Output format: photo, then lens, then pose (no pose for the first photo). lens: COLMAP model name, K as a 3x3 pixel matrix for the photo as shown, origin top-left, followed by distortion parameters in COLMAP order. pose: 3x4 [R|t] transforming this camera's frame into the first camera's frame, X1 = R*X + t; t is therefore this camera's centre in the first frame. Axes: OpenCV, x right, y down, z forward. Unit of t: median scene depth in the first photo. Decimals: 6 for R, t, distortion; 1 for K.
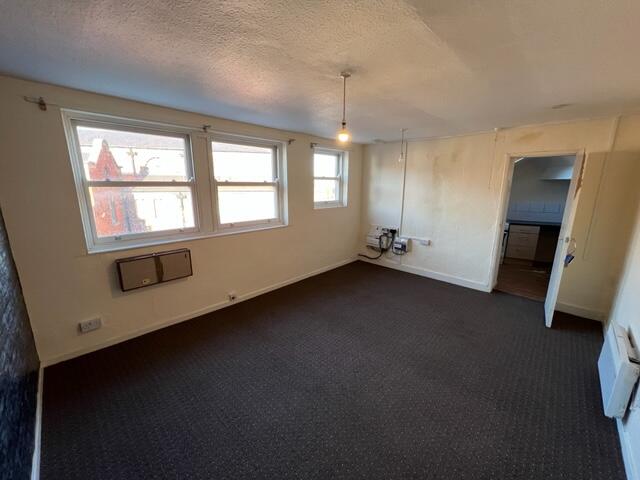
lens RADIAL K [[258.3, 0, 321.4], [0, 258.3, 240.9], [0, 0, 1]] dist [-0.001903, -0.000219]
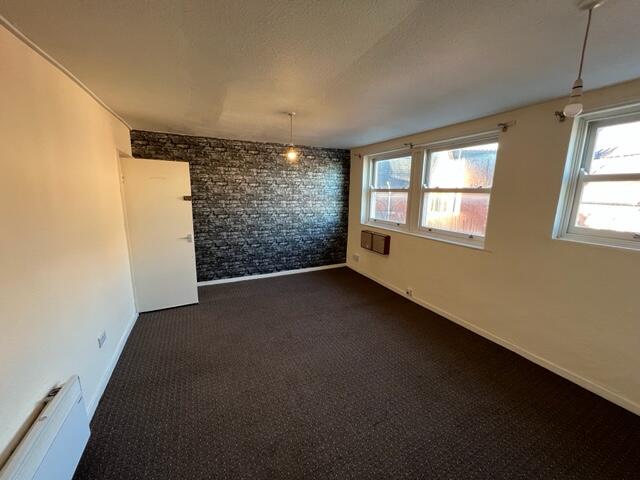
lens RADIAL K [[258.3, 0, 321.4], [0, 258.3, 240.9], [0, 0, 1]] dist [-0.001903, -0.000219]
pose [[-0.349818, 0.174118, -0.920494, 0.816528], [-0.211978, 0.942380, 0.258816, -0.209007], [0.912520, 0.285664, -0.292752, 0.979575]]
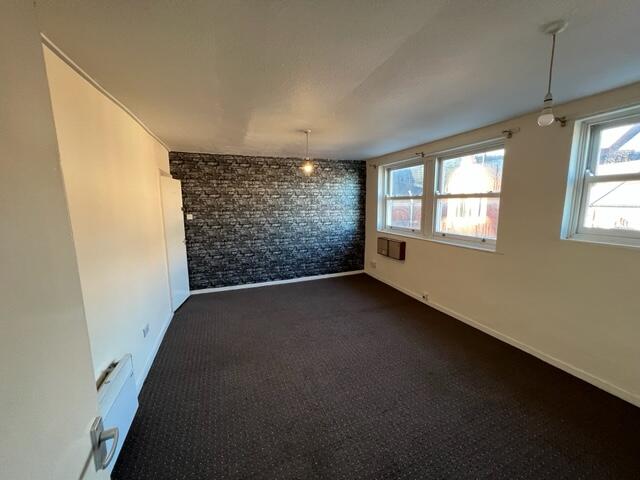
lens RADIAL K [[258.3, 0, 321.4], [0, 258.3, 240.9], [0, 0, 1]] dist [-0.001903, -0.000219]
pose [[-0.426499, 0.140346, -0.893533, 0.872766], [-0.179077, 0.955231, 0.235513, -0.211229], [0.886584, 0.260457, -0.382272, 1.030786]]
